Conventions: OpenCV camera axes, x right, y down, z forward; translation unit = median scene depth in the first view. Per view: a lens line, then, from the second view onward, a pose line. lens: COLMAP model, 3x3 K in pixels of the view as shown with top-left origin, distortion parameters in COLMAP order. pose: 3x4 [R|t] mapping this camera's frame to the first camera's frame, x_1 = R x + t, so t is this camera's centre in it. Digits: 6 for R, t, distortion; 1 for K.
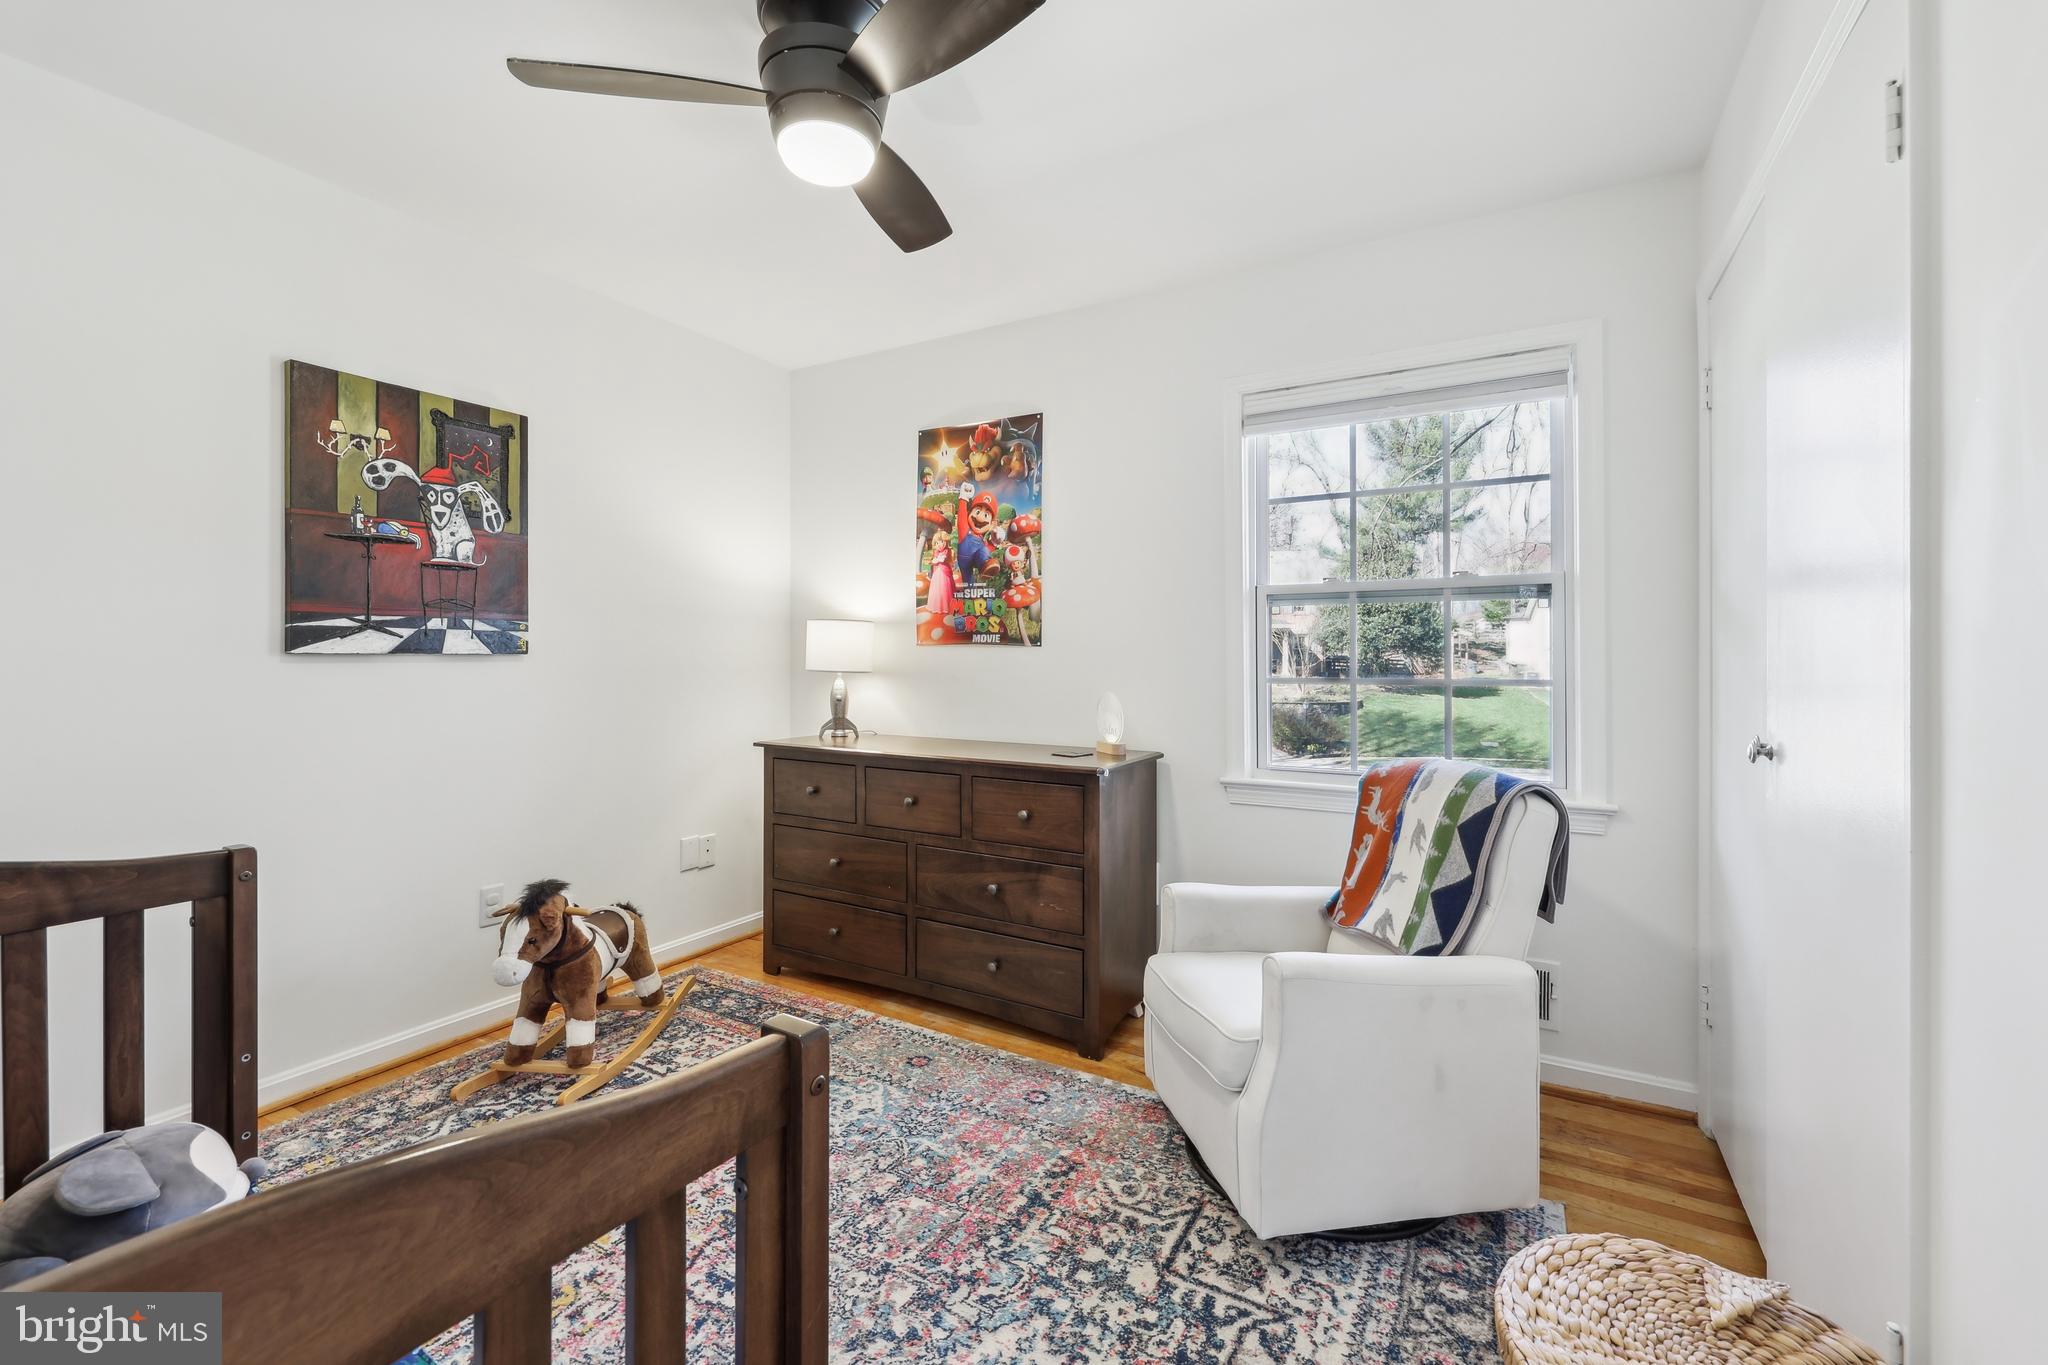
lens RADIAL K [[848.8, 0, 1029.3], [0, 848.8, 655.0], [0, 0, 1]] dist [-0.000712, 0.000239]
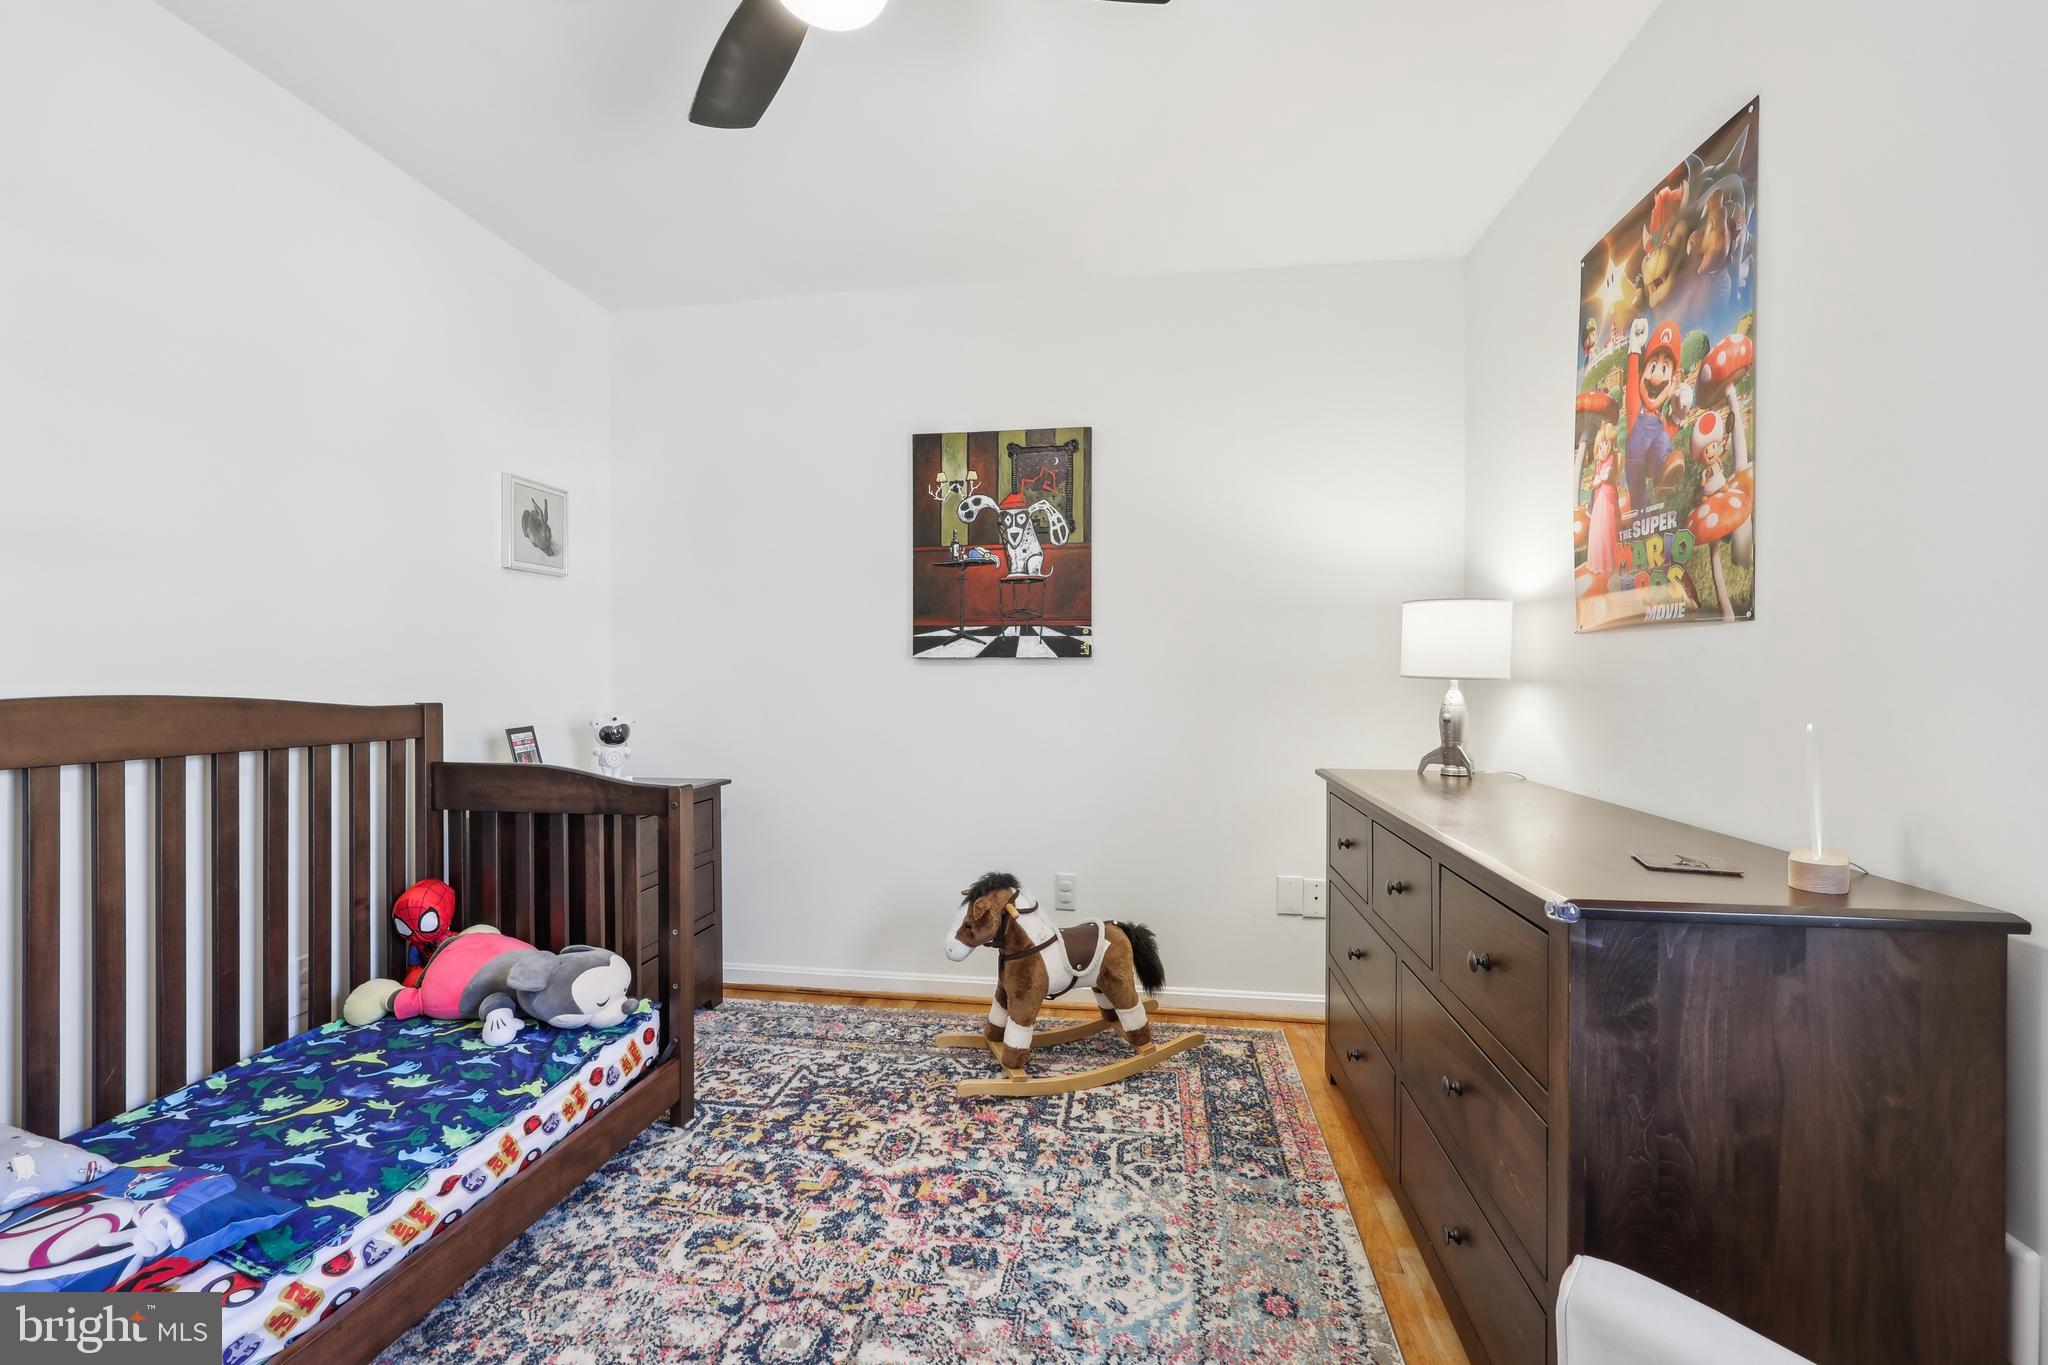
lens RADIAL K [[839.1, 0, 1024.1], [0, 839.1, 684.2], [0, 0, 1]] dist [0.001015, -0.000244]
pose [[0.369775, 0.006654, -0.929097, 0.330472], [0.000154, 0.999974, 0.007223, 0.024110], [0.929121, -0.002814, 0.369765, 0.553773]]
